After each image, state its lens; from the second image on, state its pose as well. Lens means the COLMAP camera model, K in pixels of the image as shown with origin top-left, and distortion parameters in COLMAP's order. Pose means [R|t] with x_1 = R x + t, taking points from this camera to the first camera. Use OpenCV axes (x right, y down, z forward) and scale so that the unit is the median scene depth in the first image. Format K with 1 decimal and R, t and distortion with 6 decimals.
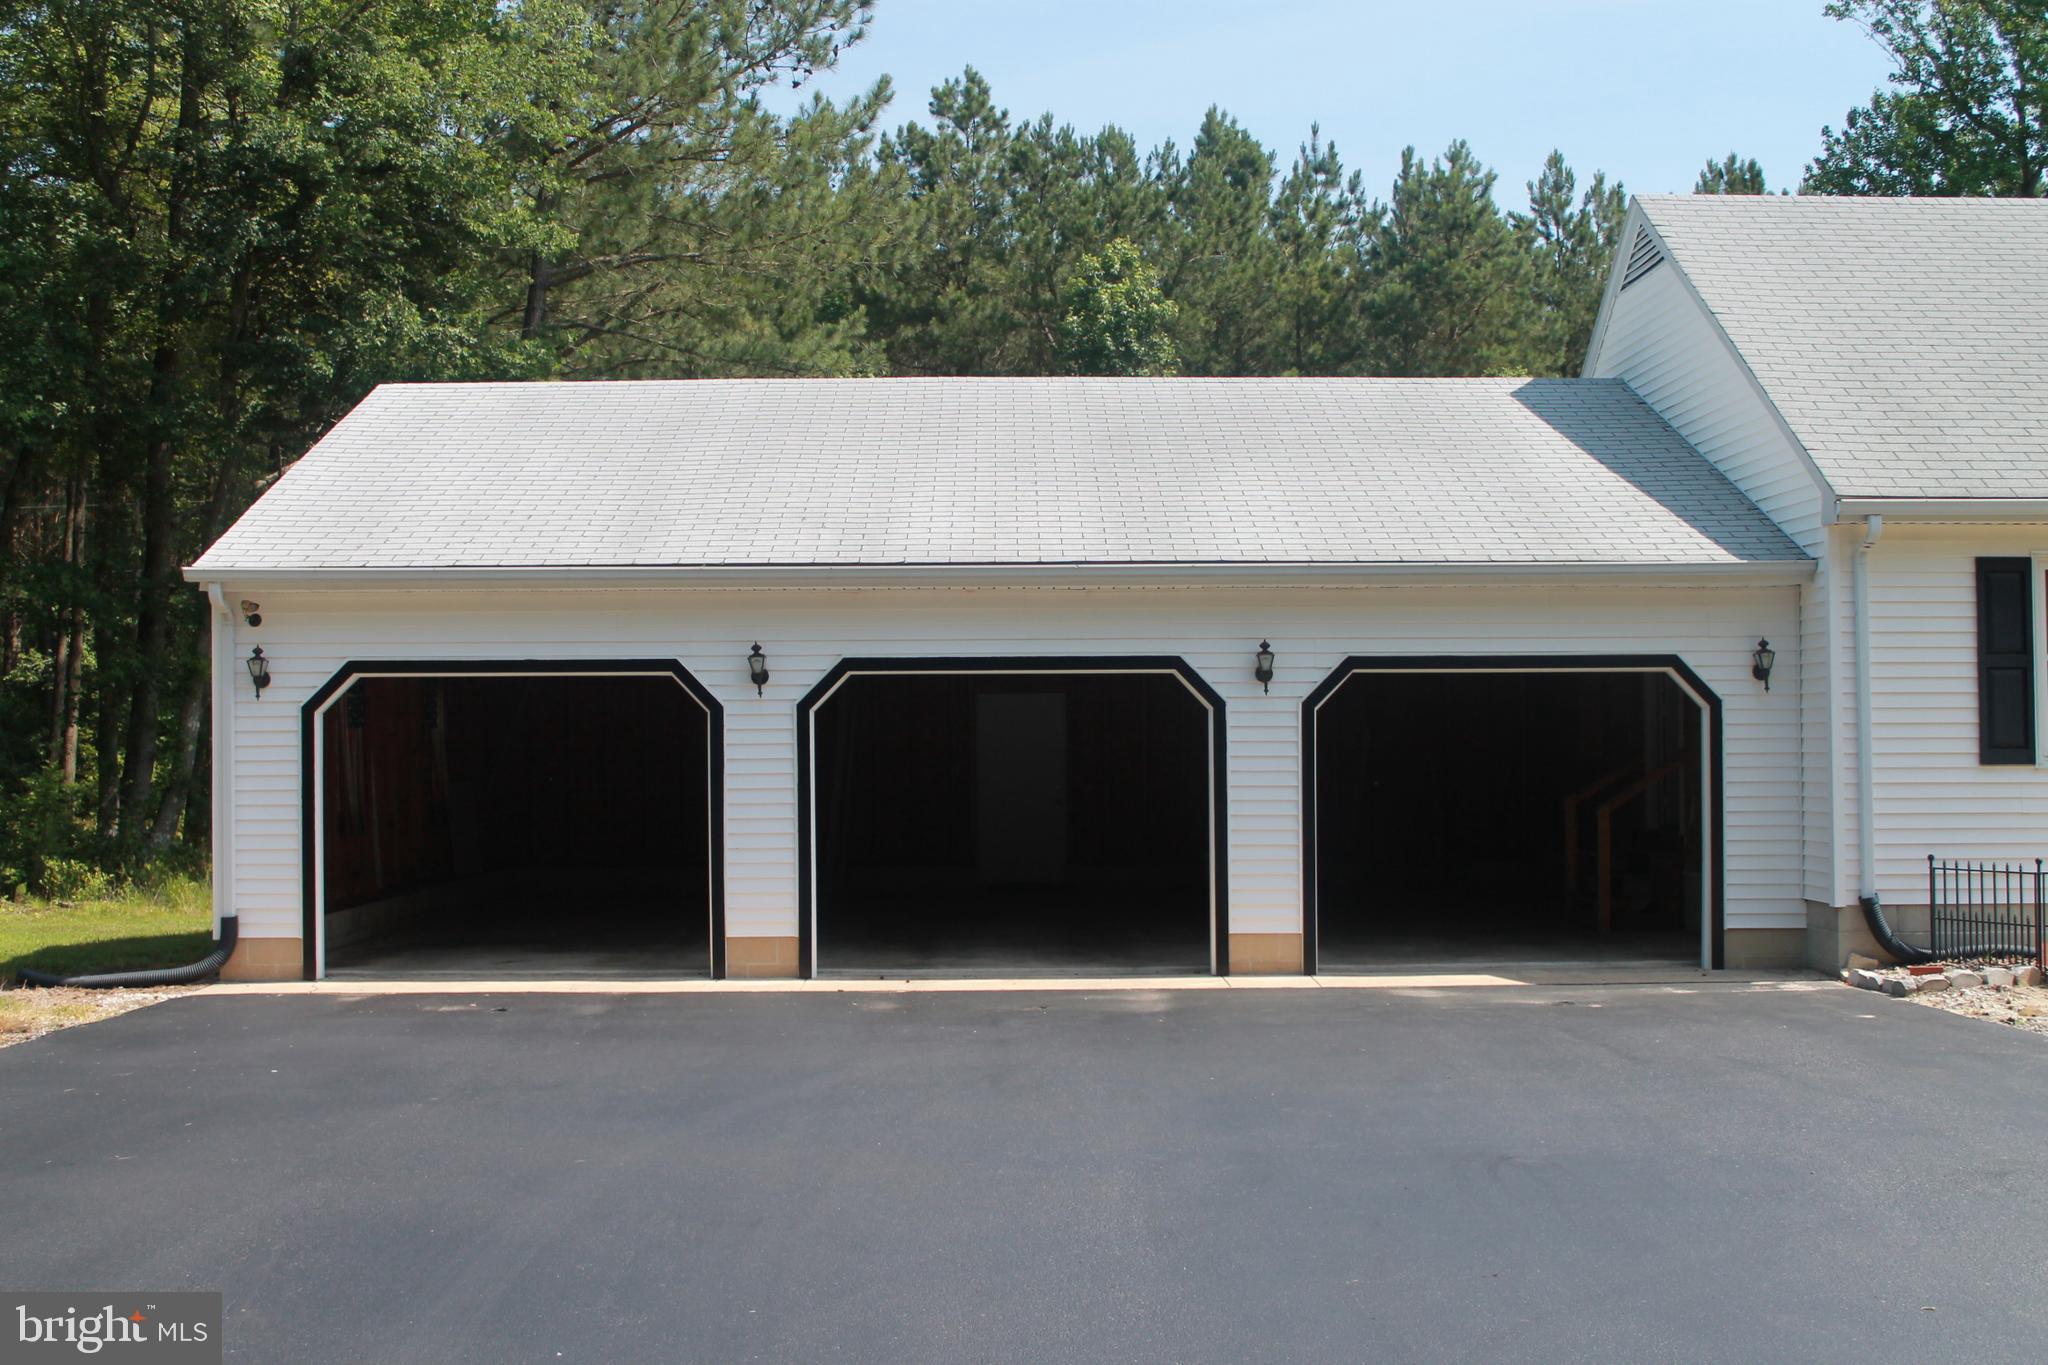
lens RADIAL K [[2362.2, 0, 1024.5], [0, 2362.2, 675.1], [0, 0, 1]] dist [-0.003336, 0.000000]
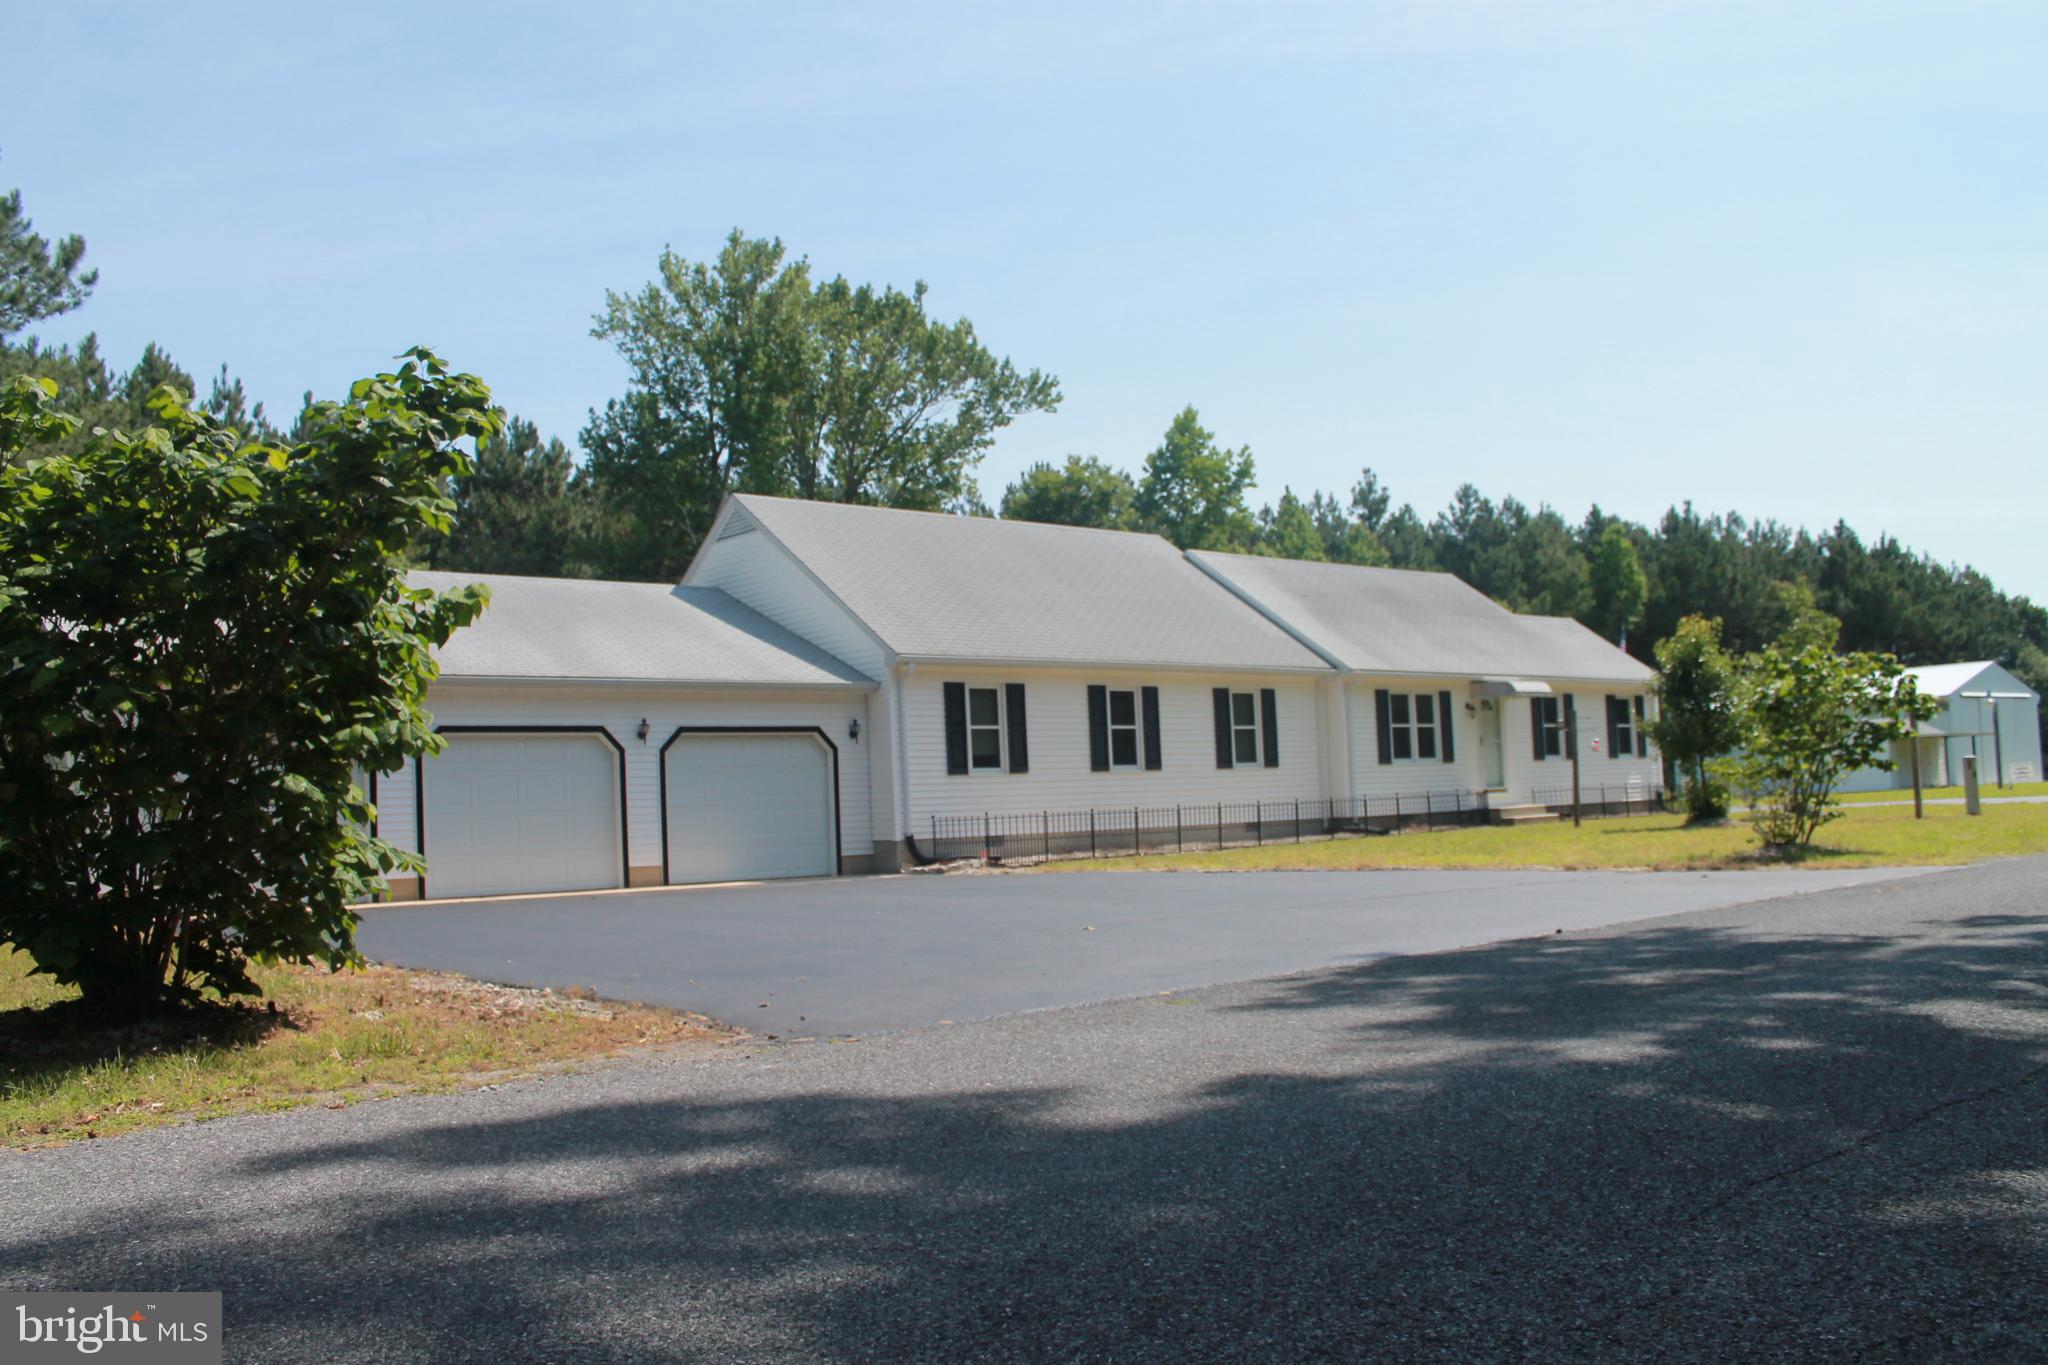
lens RADIAL K [[1737.2, 0, 1023.4], [0, 1737.2, 687.2], [0, 0, 1]] dist [-0.019624, -0.003128]
pose [[0.812015, 0.015095, 0.583442, -0.090277], [0.015487, 0.998756, -0.047394, 0.006196], [-0.583431, 0.047521, 0.810771, -0.067855]]
